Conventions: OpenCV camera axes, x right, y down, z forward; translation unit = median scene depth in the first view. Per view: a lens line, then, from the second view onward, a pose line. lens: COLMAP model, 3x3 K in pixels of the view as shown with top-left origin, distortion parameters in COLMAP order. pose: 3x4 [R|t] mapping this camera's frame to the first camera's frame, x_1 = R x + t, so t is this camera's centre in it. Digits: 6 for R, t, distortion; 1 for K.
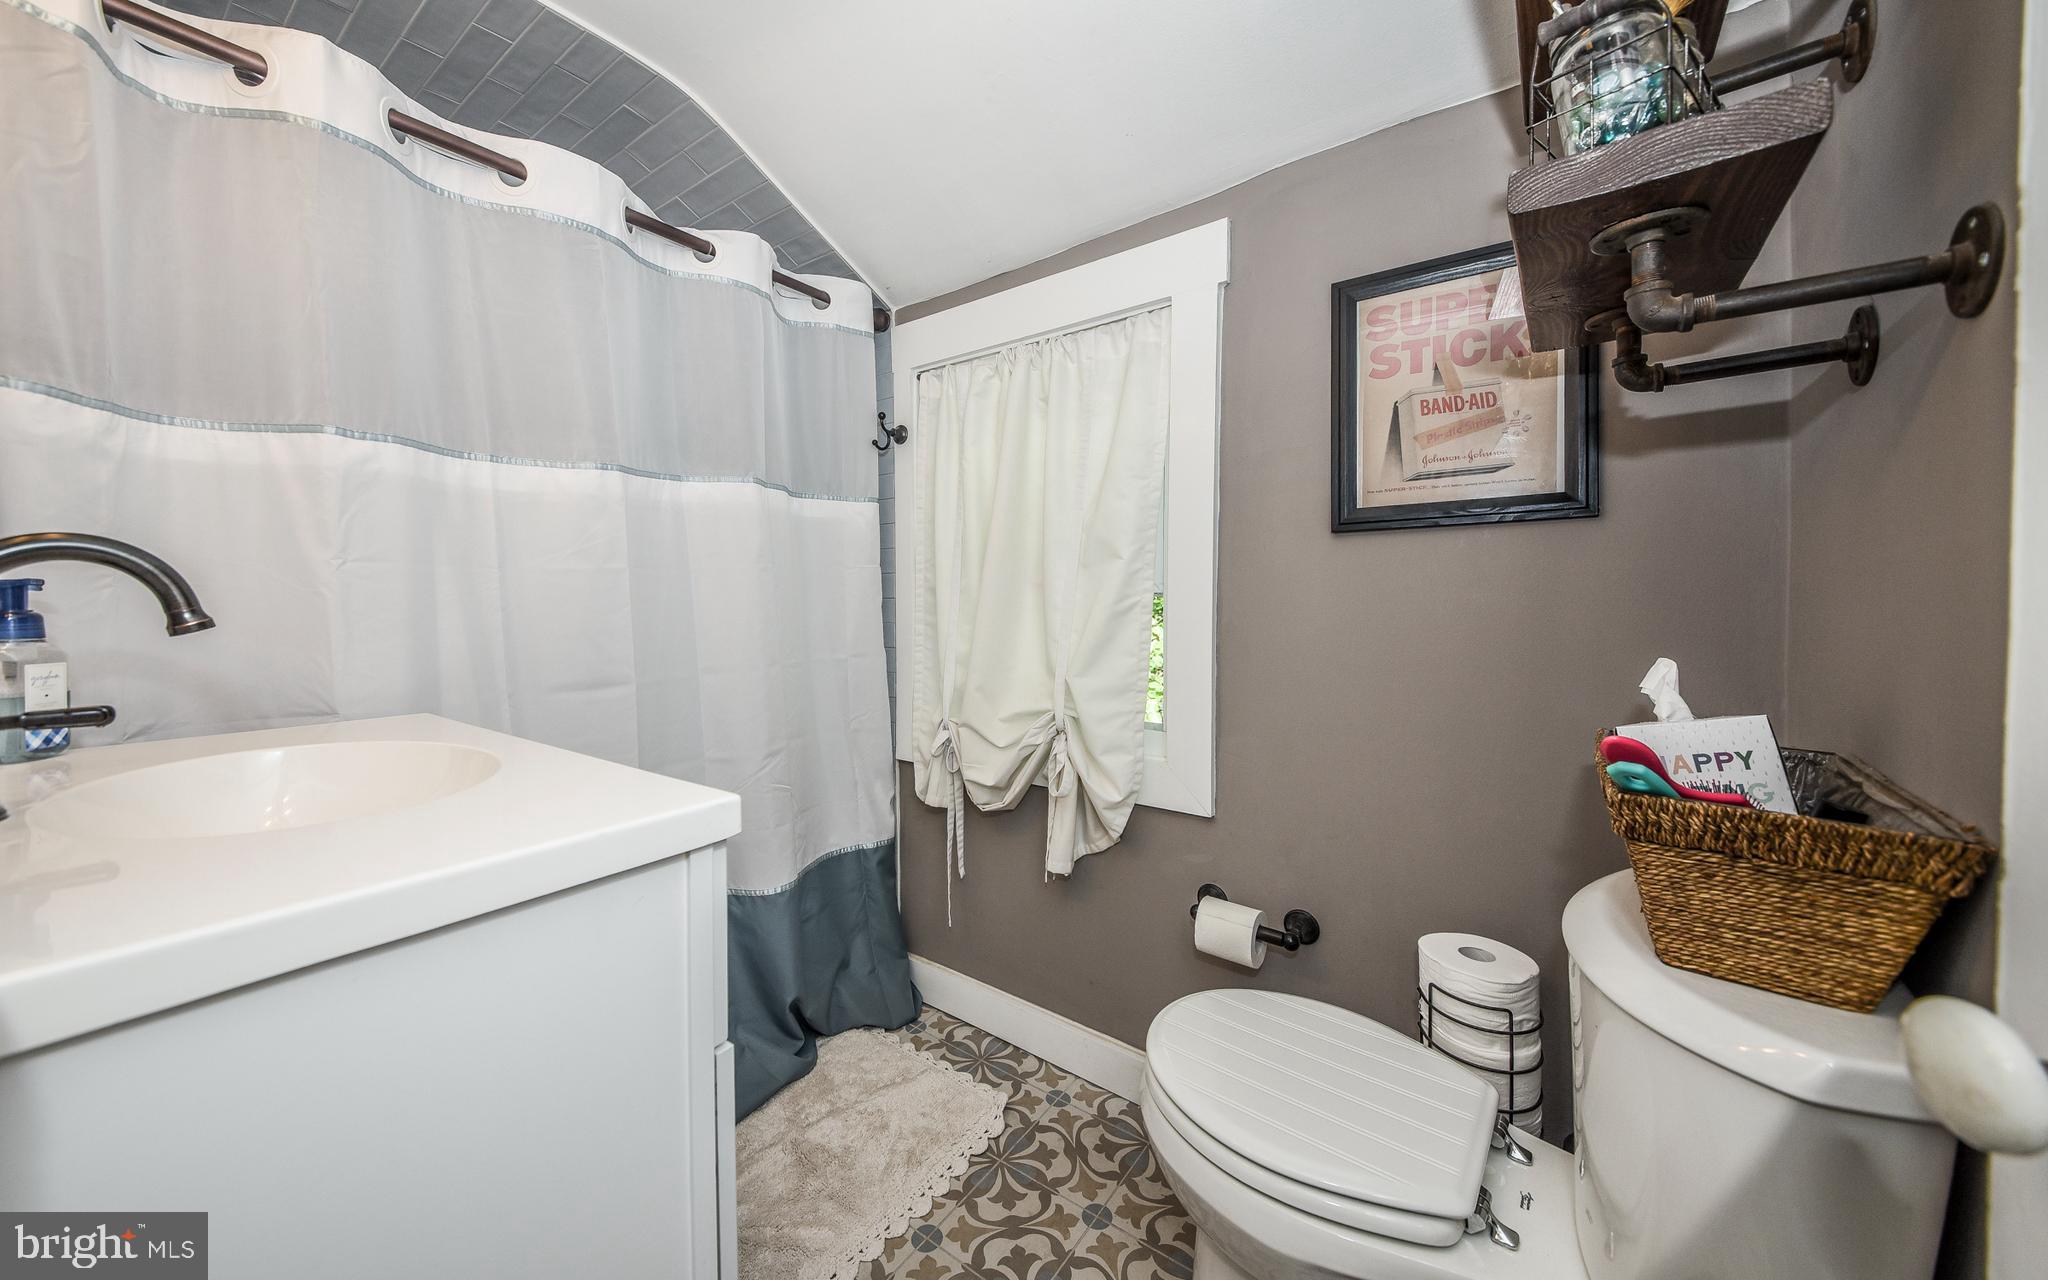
lens RADIAL K [[741.3, 0, 977.5], [0, 741.3, 587.1], [0, 0, 1]] dist [0.014311, -0.005562]
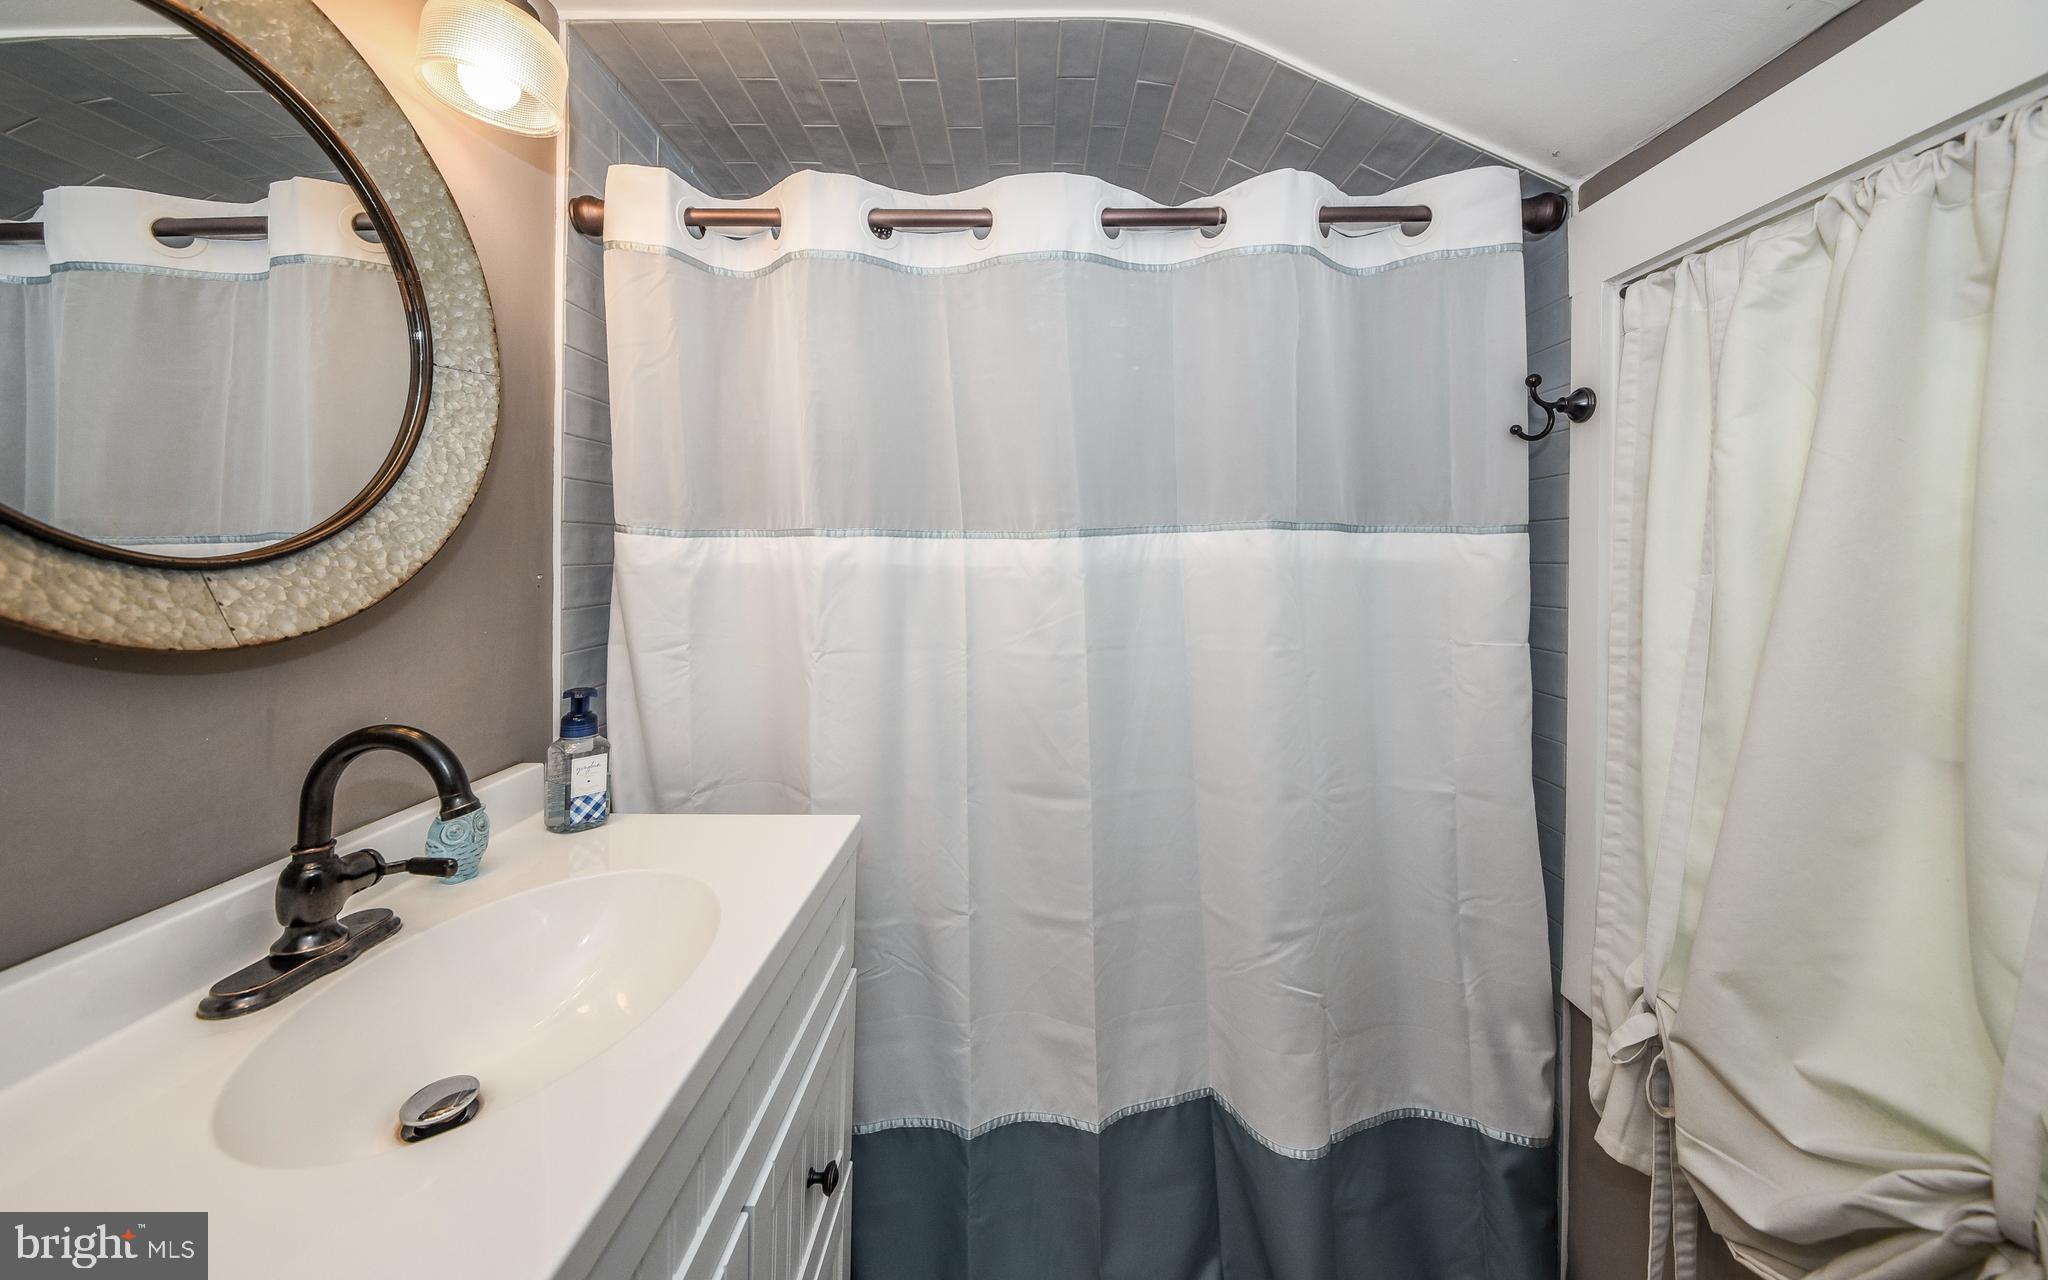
lens RADIAL K [[727.2, 0, 989.4], [0, 727.2, 543.9], [0, 0, 1]] dist [0.013229, -0.008153]
pose [[0.580161, -0.006065, -0.814479, 0.093048], [0.007044, 0.999972, -0.002428, -0.112149], [0.814472, -0.004328, 0.580187, 0.344082]]
